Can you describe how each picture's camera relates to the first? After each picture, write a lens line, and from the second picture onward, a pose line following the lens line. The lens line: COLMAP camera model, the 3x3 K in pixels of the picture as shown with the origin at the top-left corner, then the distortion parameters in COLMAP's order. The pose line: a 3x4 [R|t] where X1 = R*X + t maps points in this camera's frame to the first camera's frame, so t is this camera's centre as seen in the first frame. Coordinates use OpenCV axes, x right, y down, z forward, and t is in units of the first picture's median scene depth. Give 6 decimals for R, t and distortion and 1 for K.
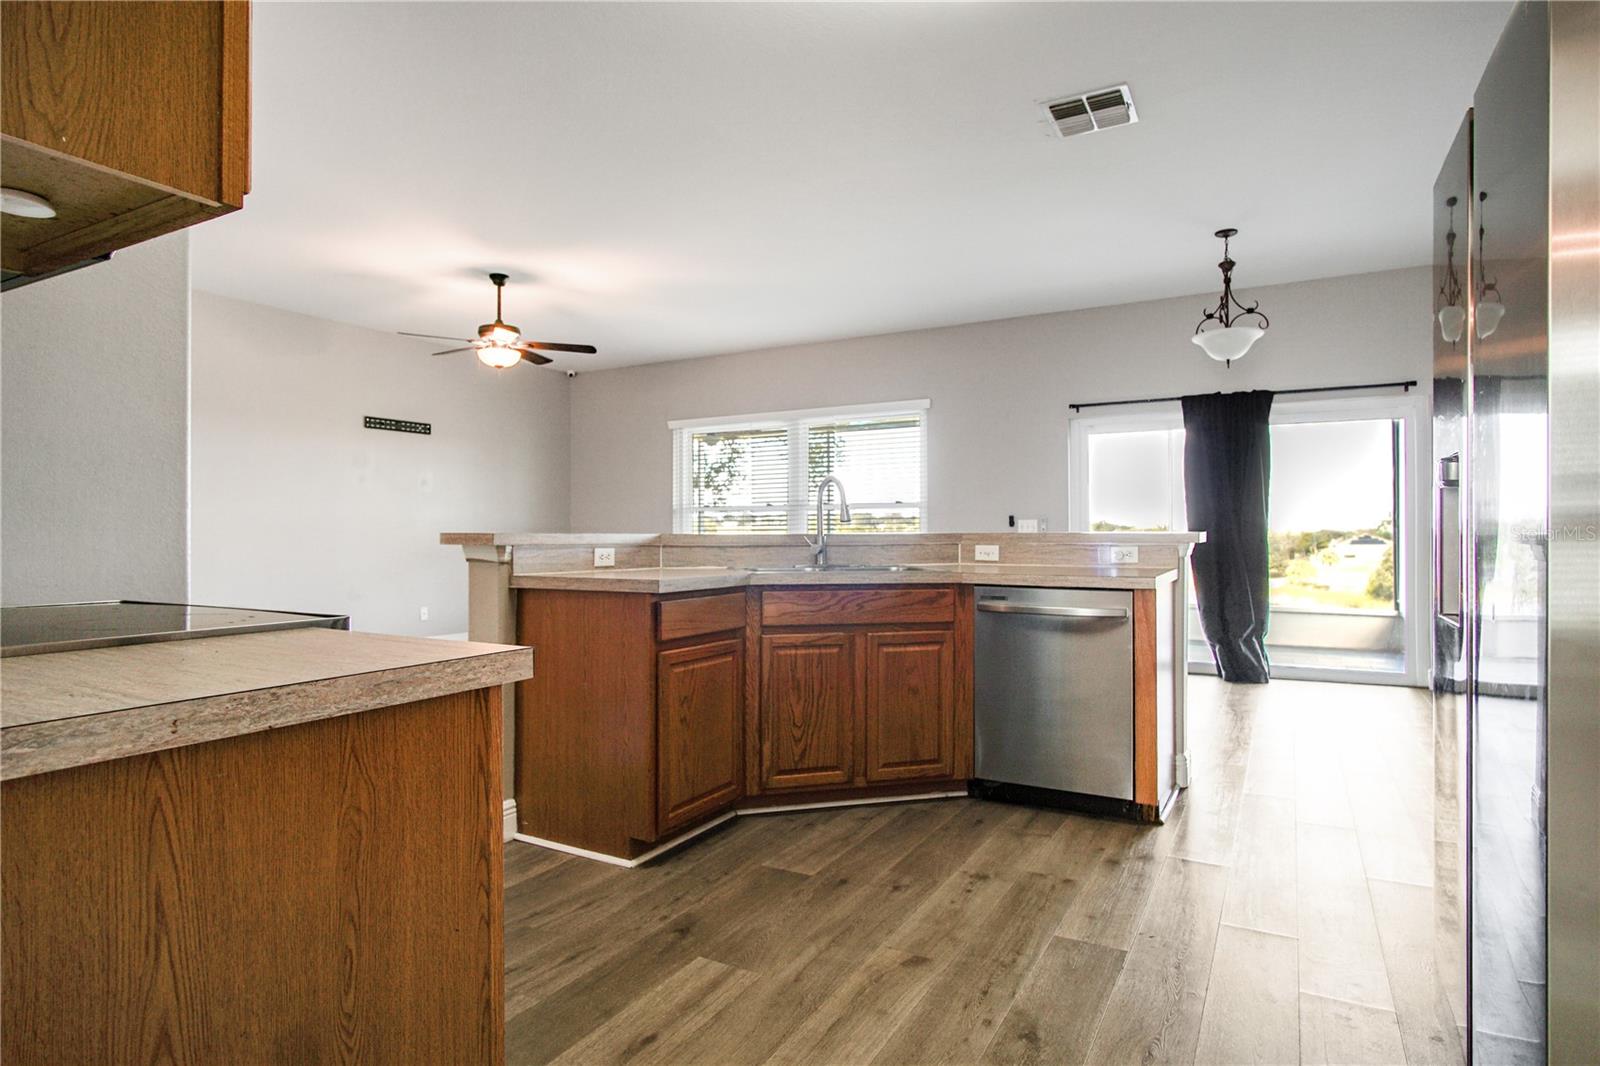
lens RADIAL K [[876.3, 0, 831.6], [0, 876.3, 517.4], [0, 0, 1]] dist [-0.001715, 0.000045]
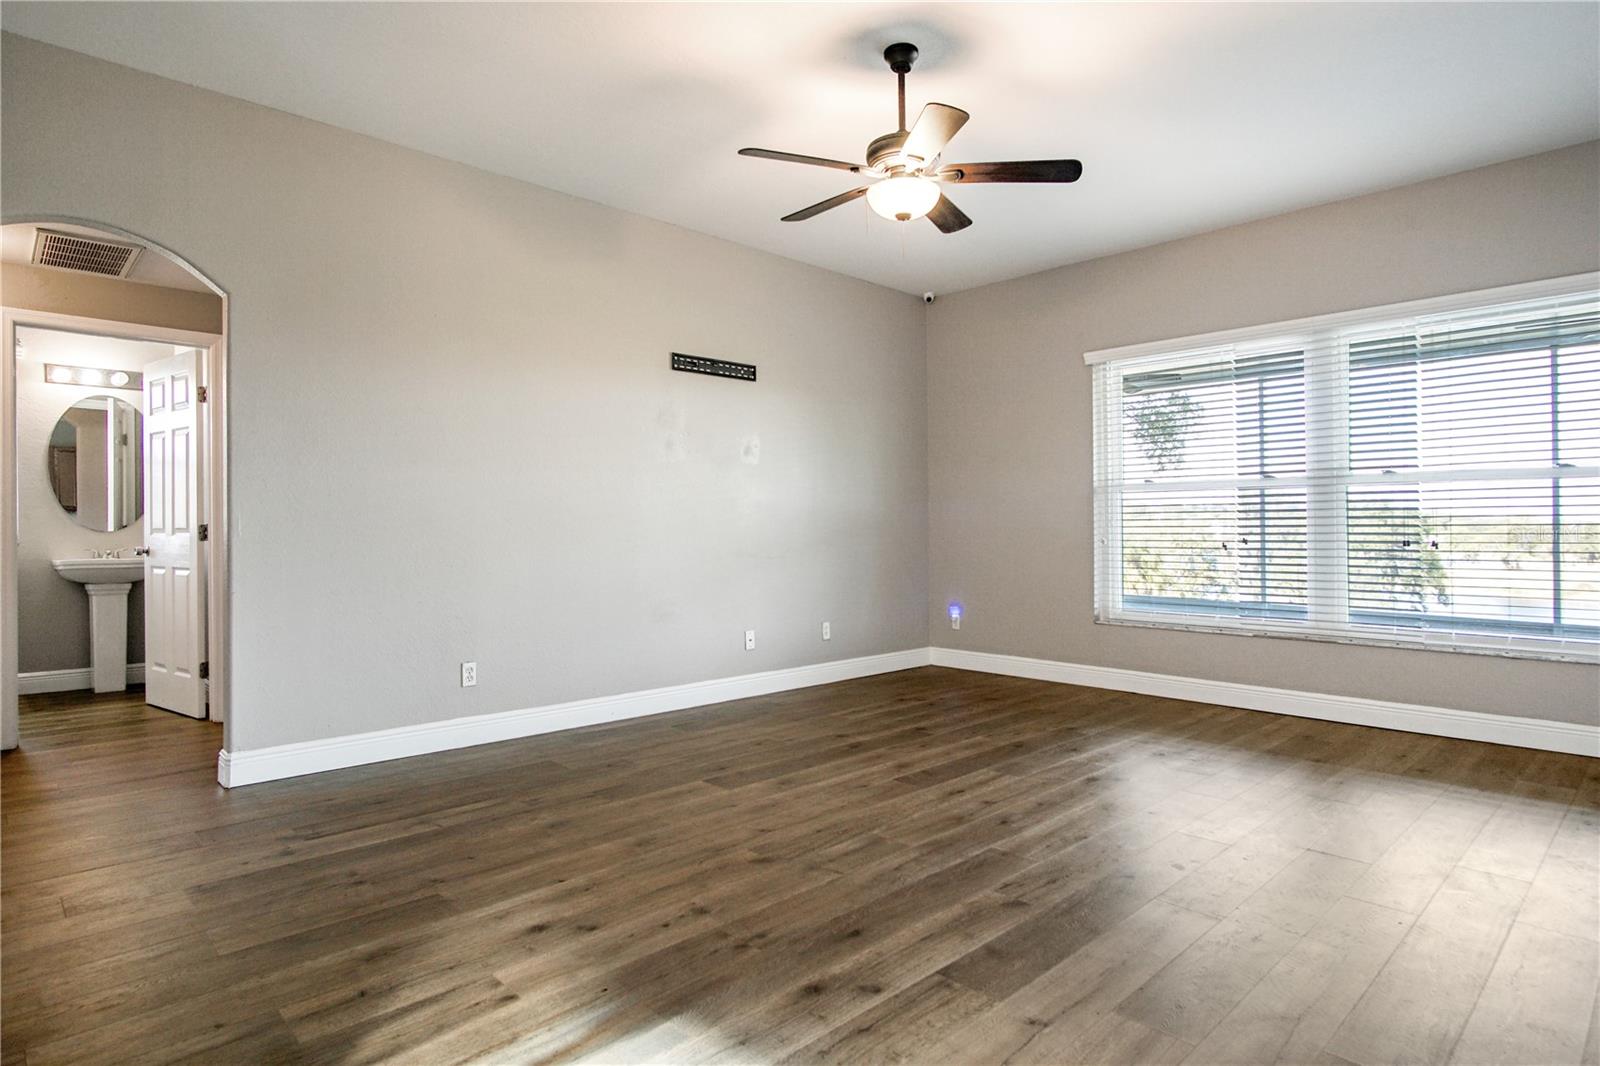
lens RADIAL K [[882.3, 0, 800.0], [0, 882.3, 533.0], [0, 0, 1]] dist [-0.003312, 0.001232]
pose [[0.948394, 0.002610, -0.317083, -0.222838], [0.005416, 0.999687, 0.024429, 0.009383], [0.317047, -0.024885, 0.948083, 0.380771]]
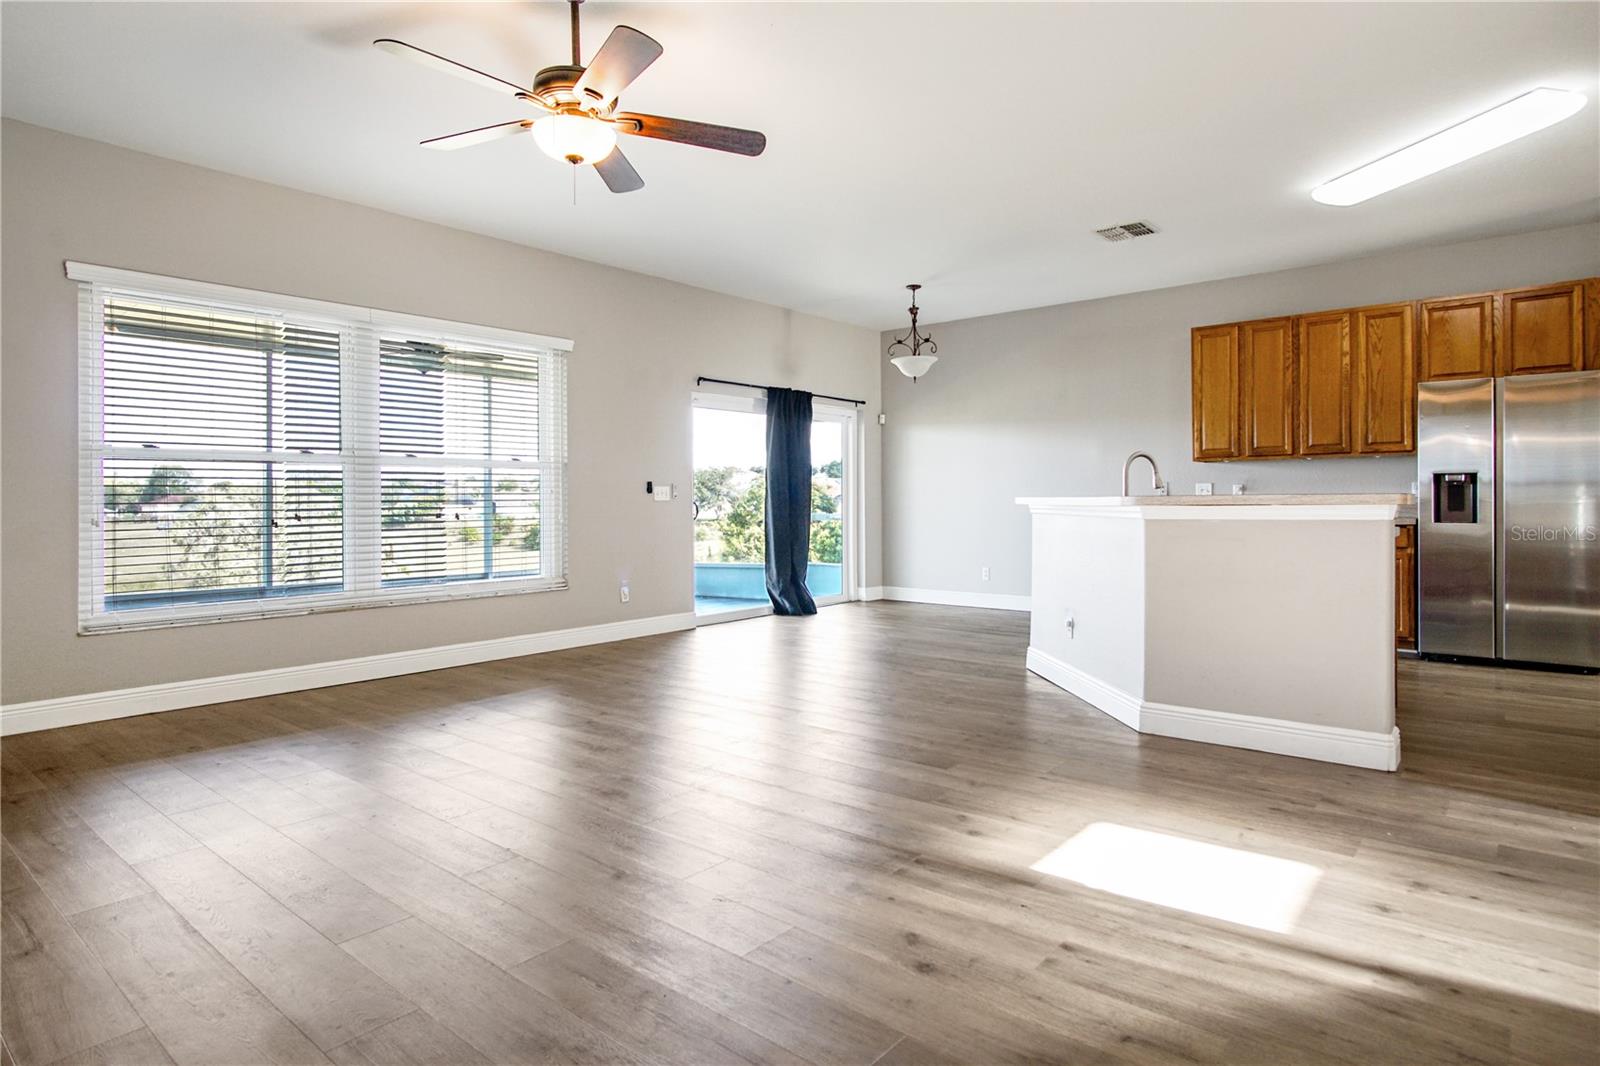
lens RADIAL K [[865.8, 0, 829.0], [0, 865.8, 491.2], [0, 0, 1]] dist [0.002983, 0.001650]
pose [[0.194282, 0.013986, 0.980846, -0.697920], [-0.014121, 0.999835, -0.011460, 0.016702], [-0.980844, -0.011625, 0.194447, 0.636314]]
